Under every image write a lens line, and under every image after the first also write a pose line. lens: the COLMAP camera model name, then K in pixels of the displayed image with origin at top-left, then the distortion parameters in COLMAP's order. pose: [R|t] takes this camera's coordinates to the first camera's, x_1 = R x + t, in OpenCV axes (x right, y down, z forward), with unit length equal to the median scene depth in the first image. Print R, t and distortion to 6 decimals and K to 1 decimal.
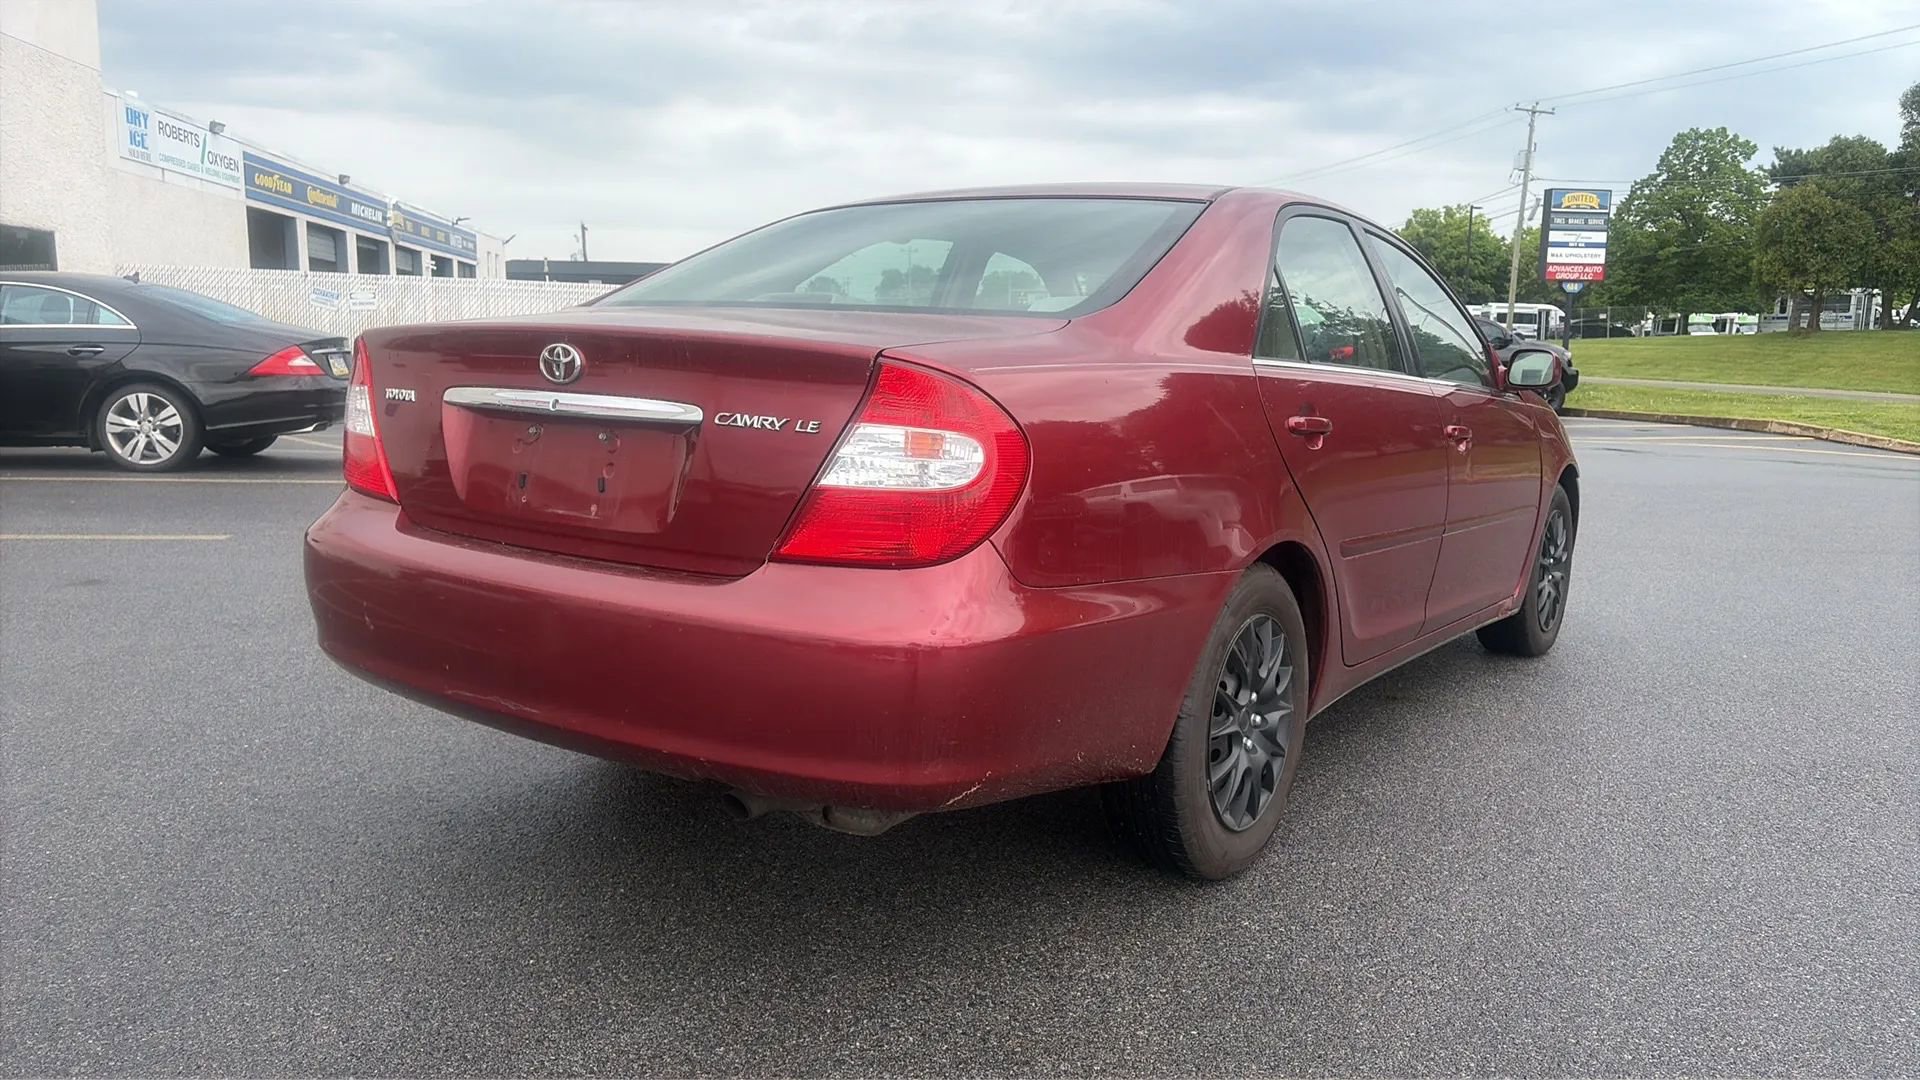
lens RADIAL K [[1392.5, 0, 966.6], [0, 1392.5, 550.6], [0, 0, 1]] dist [0.050151, -0.045221]
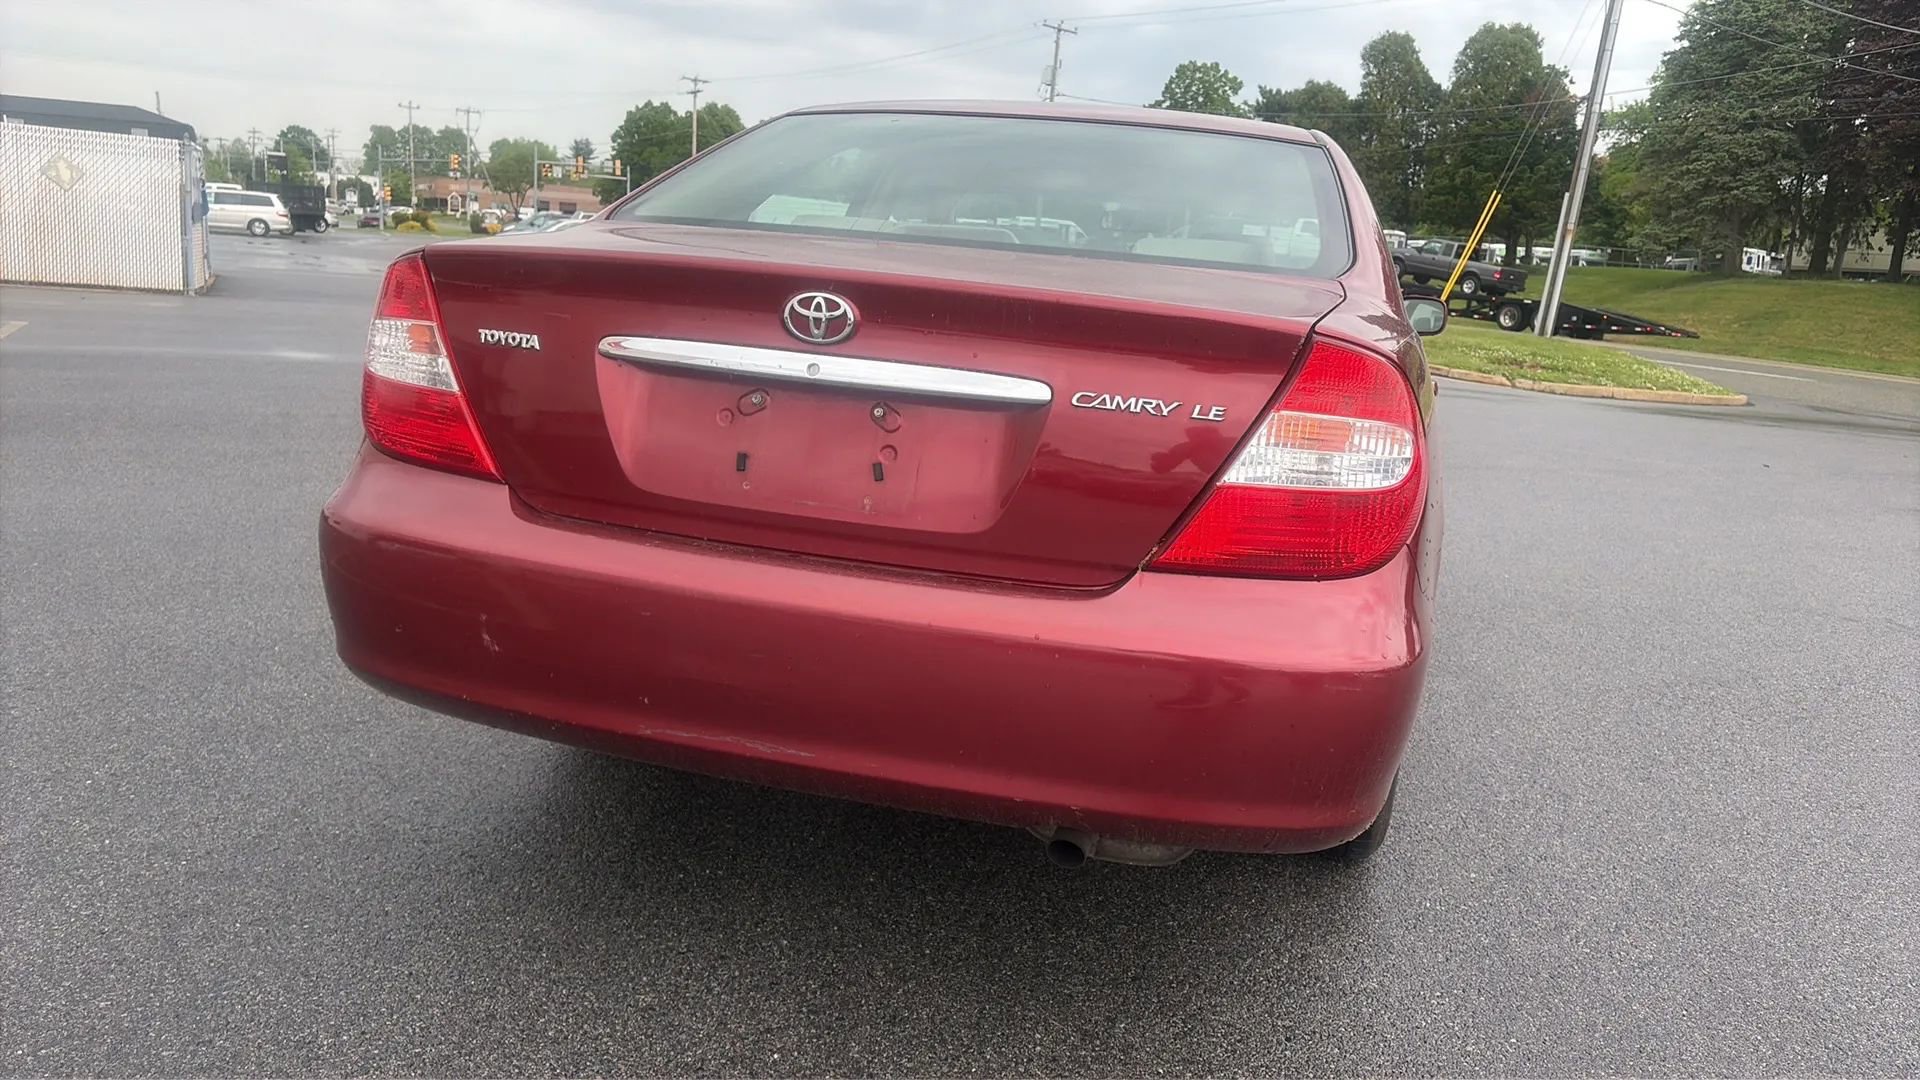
lens RADIAL K [[1392.5, 0, 967.2], [0, 1392.5, 535.5], [0, 0, 1]] dist [0.050151, -0.045221]
pose [[0.943886, -0.019044, 0.329723, -0.032548], [-0.002862, 0.997827, 0.065825, -0.004293], [-0.330260, -0.063075, 0.941780, 0.015001]]
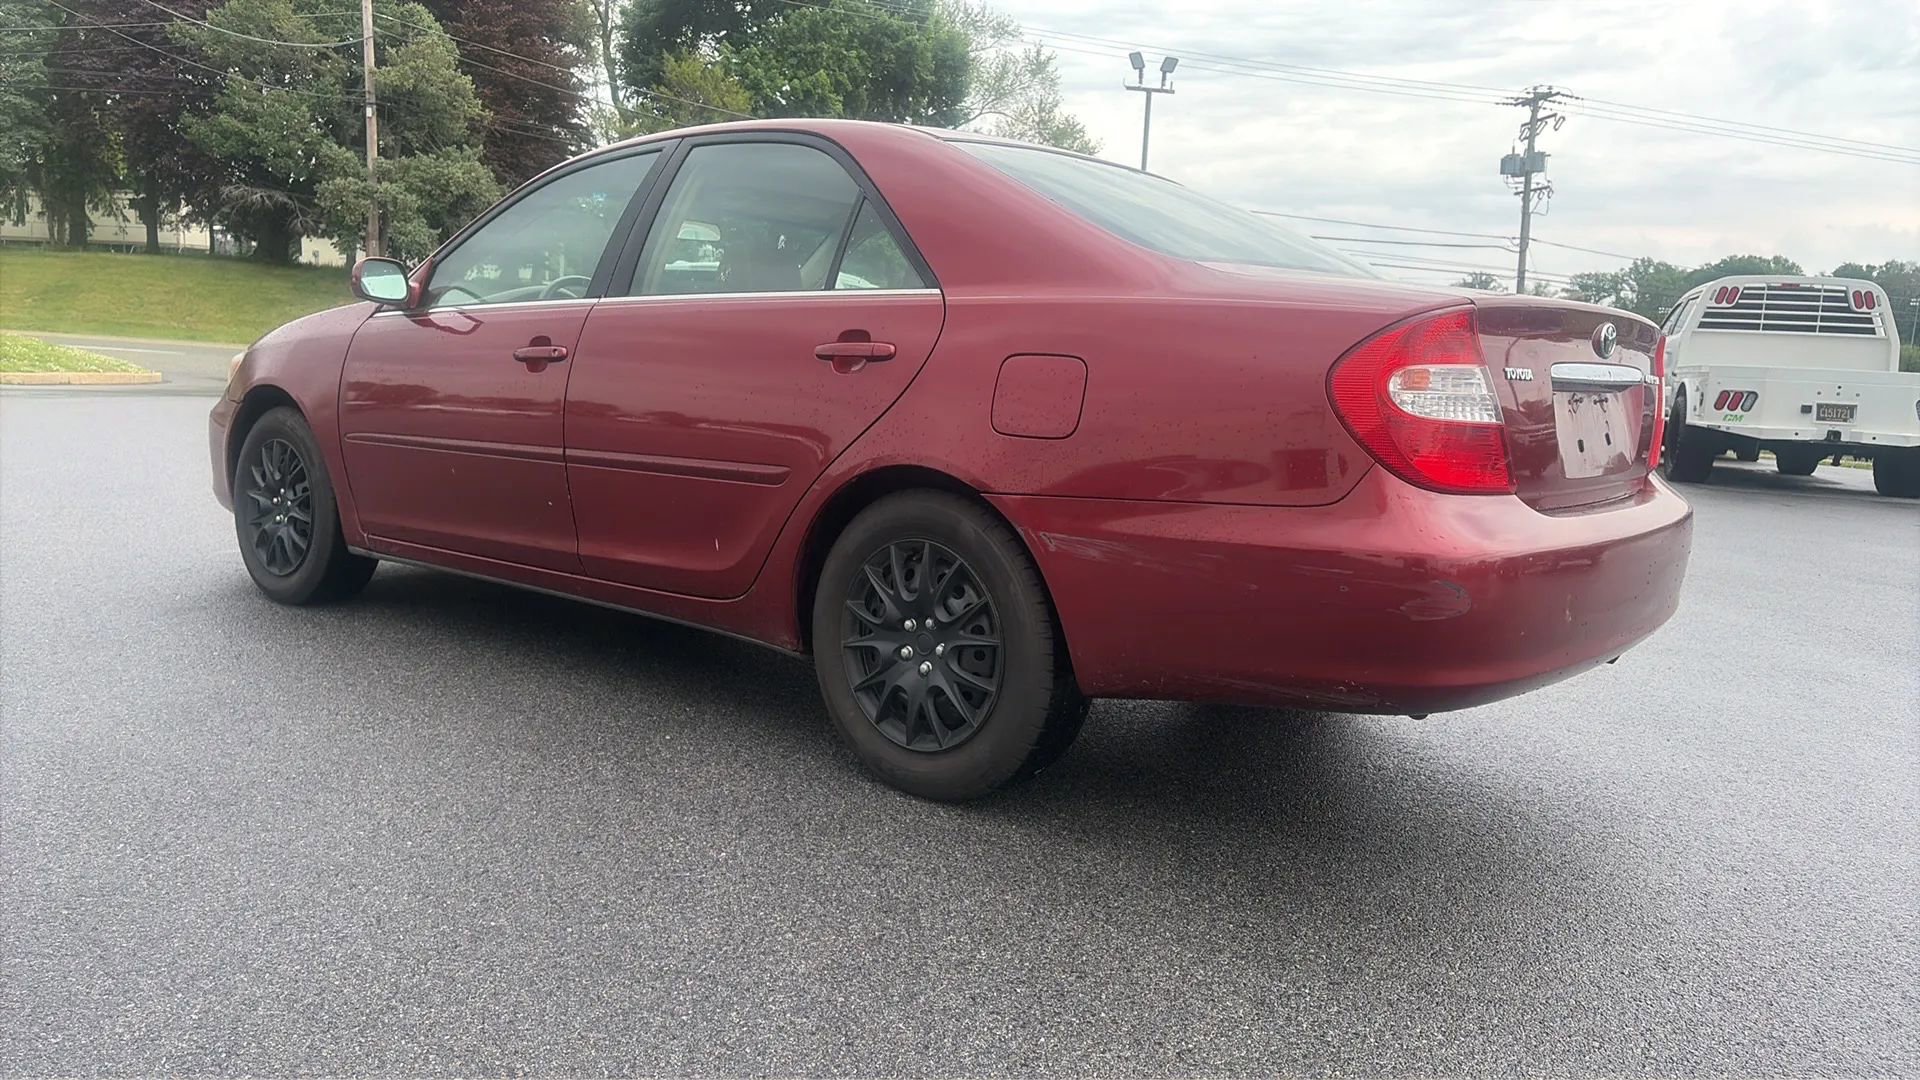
lens RADIAL K [[1392.5, 0, 962.7], [0, 1392.5, 537.7], [0, 0, 1]] dist [0.050151, -0.045221]
pose [[0.085036, -0.160204, 0.983414, -0.105203], [0.101122, 0.983281, 0.151438, -0.014057], [-0.991233, 0.086567, 0.099814, 0.098786]]
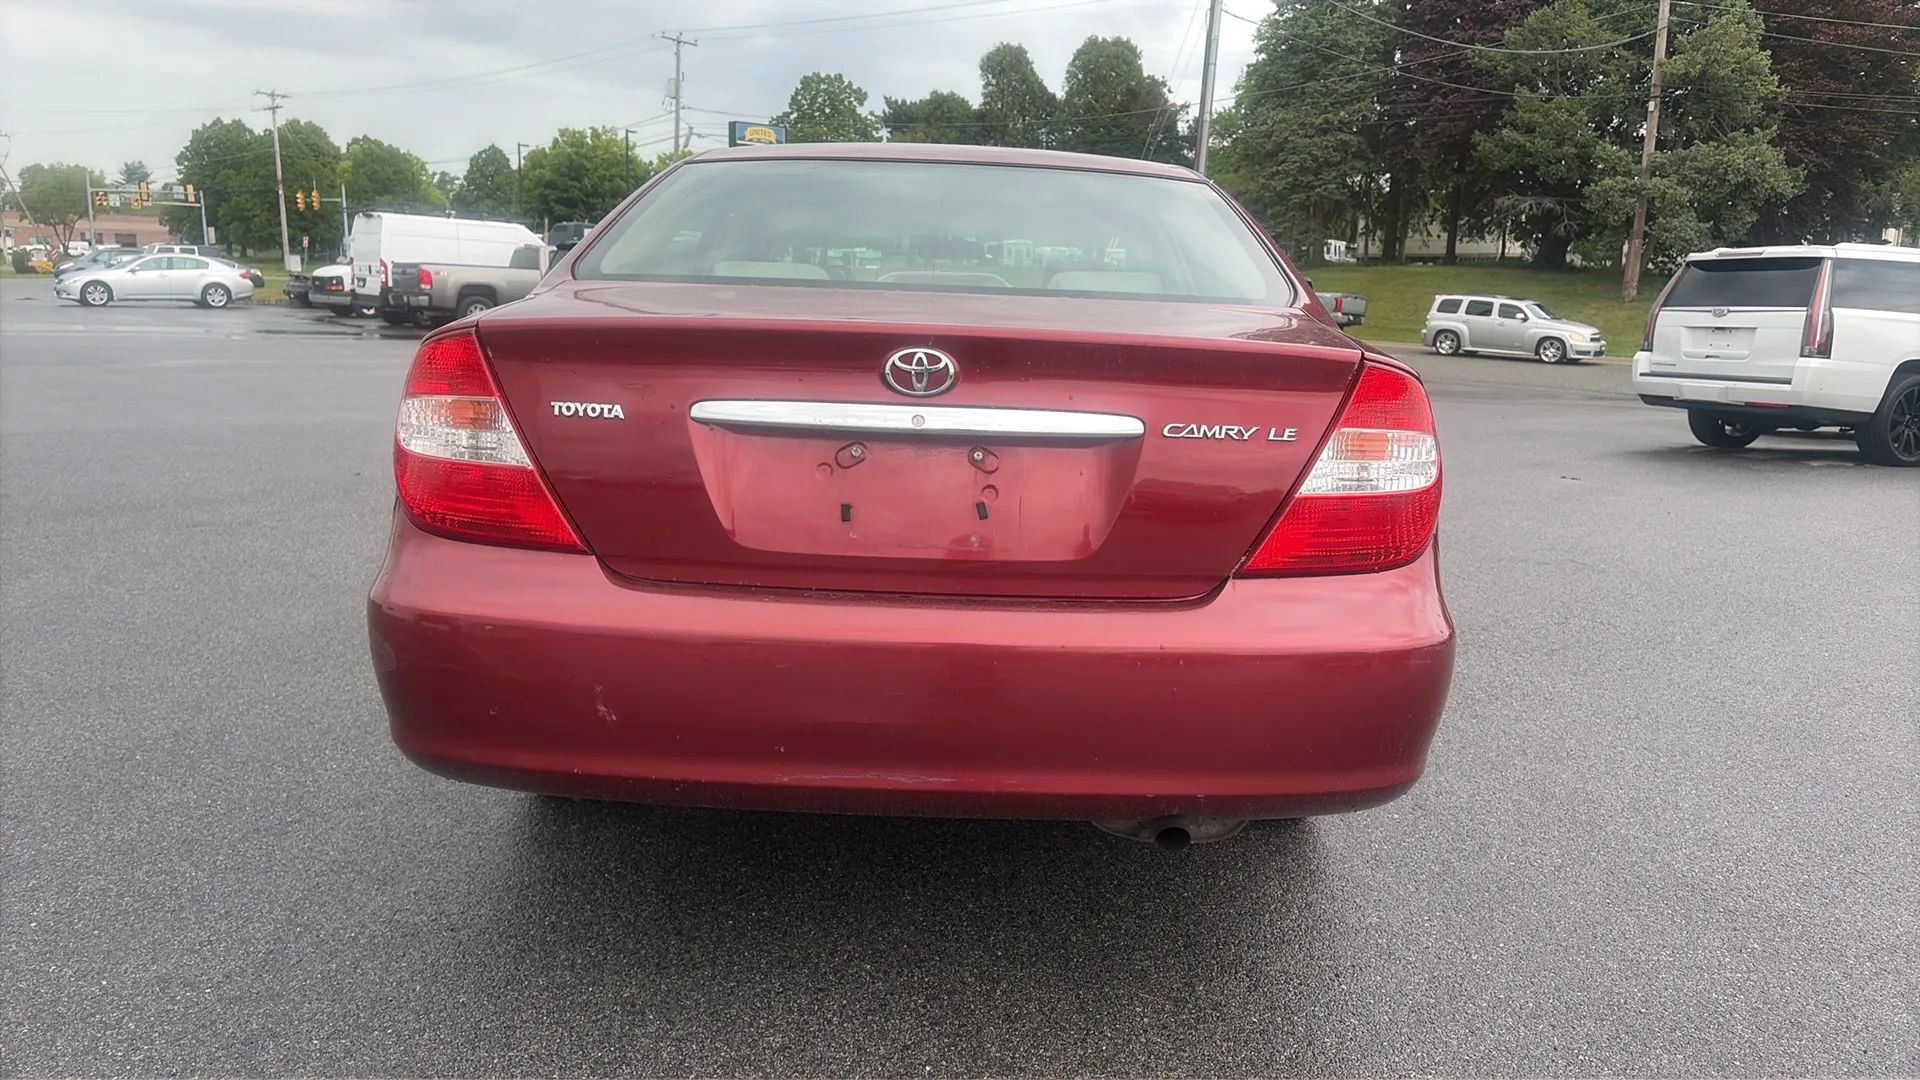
lens RADIAL K [[1392.5, 0, 972.6], [0, 1392.5, 554.5], [0, 0, 1]] dist [0.050151, -0.045221]
pose [[0.828706, -0.104879, 0.549770, -0.050651], [0.072686, 0.994134, 0.080084, -0.006095], [-0.554945, -0.026406, 0.831468, 0.019201]]
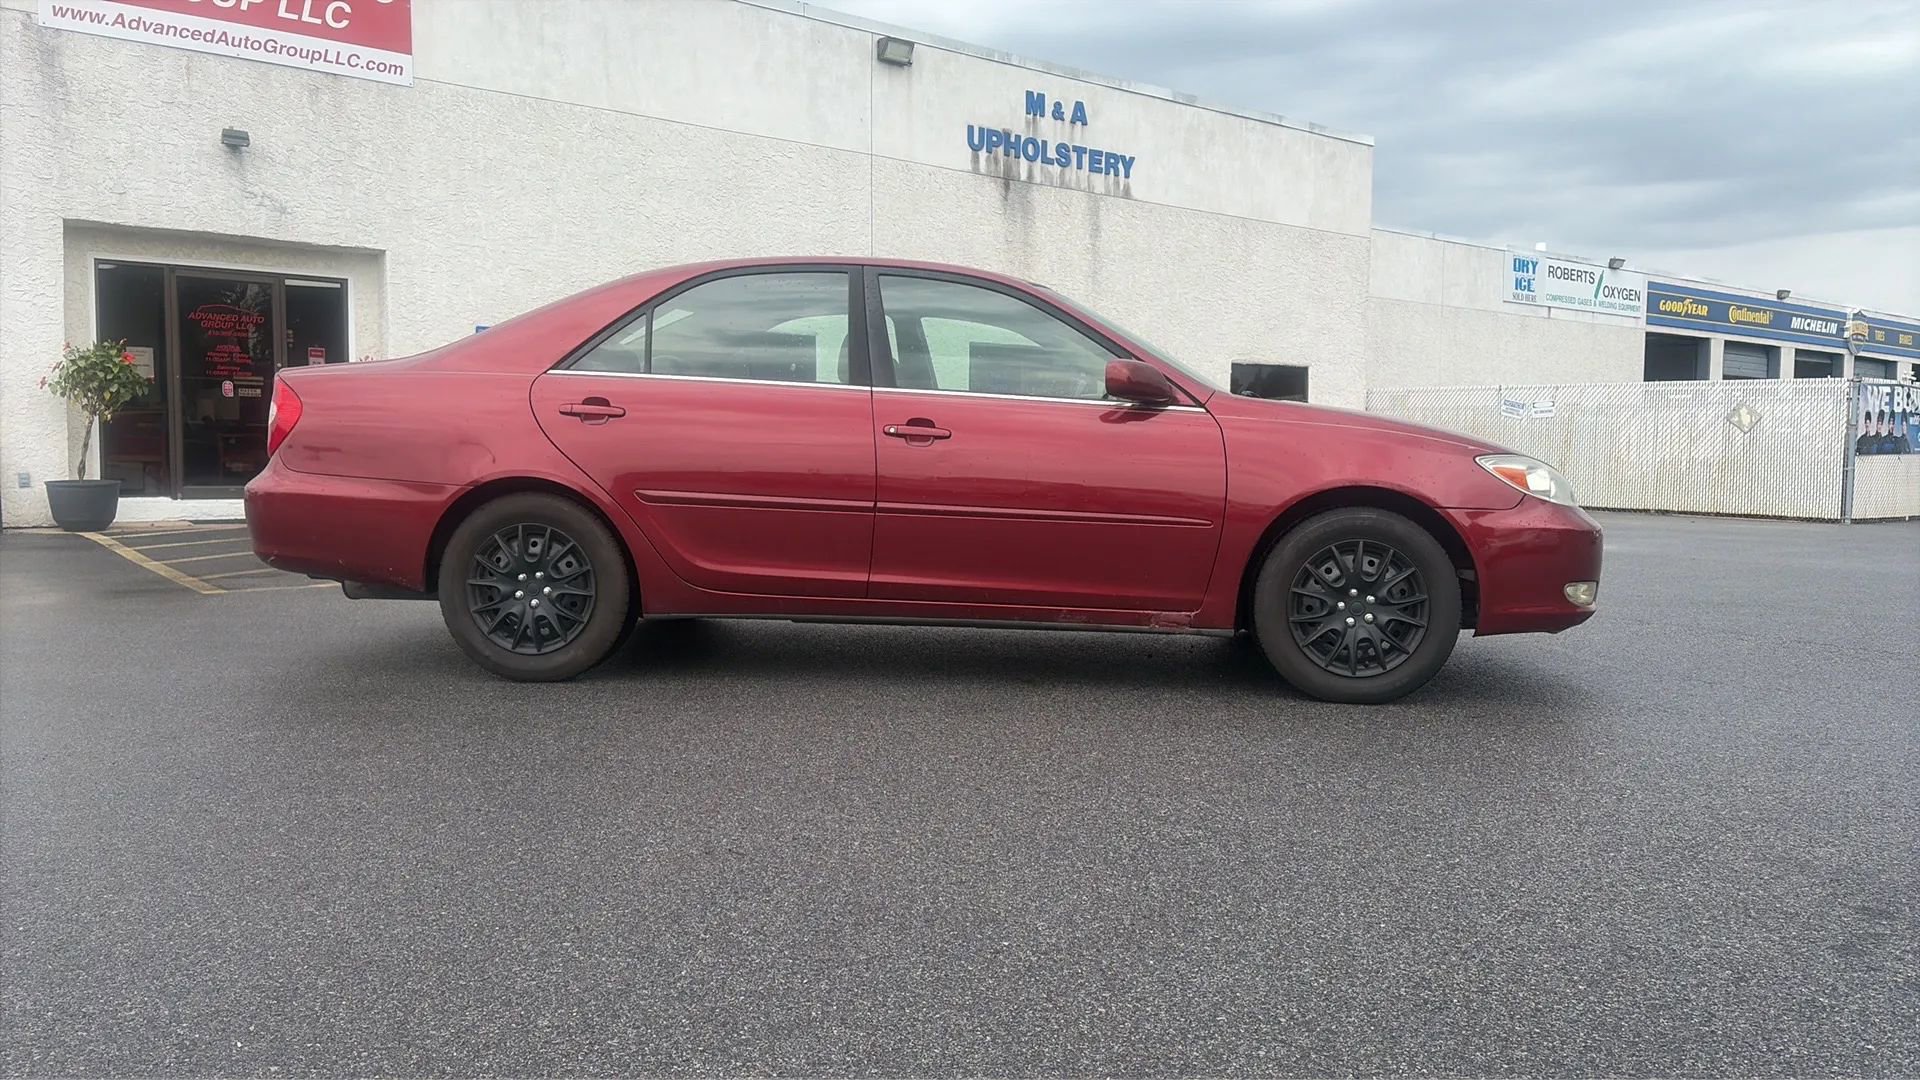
lens RADIAL K [[1392.5, 0, 971.6], [0, 1392.5, 543.6], [0, 0, 1]] dist [0.050151, -0.045221]
pose [[0.507714, 0.037114, -0.860726, 0.156499], [-0.119966, 0.992384, -0.027973, 0.004450], [0.853132, 0.117461, 0.508300, 0.049944]]
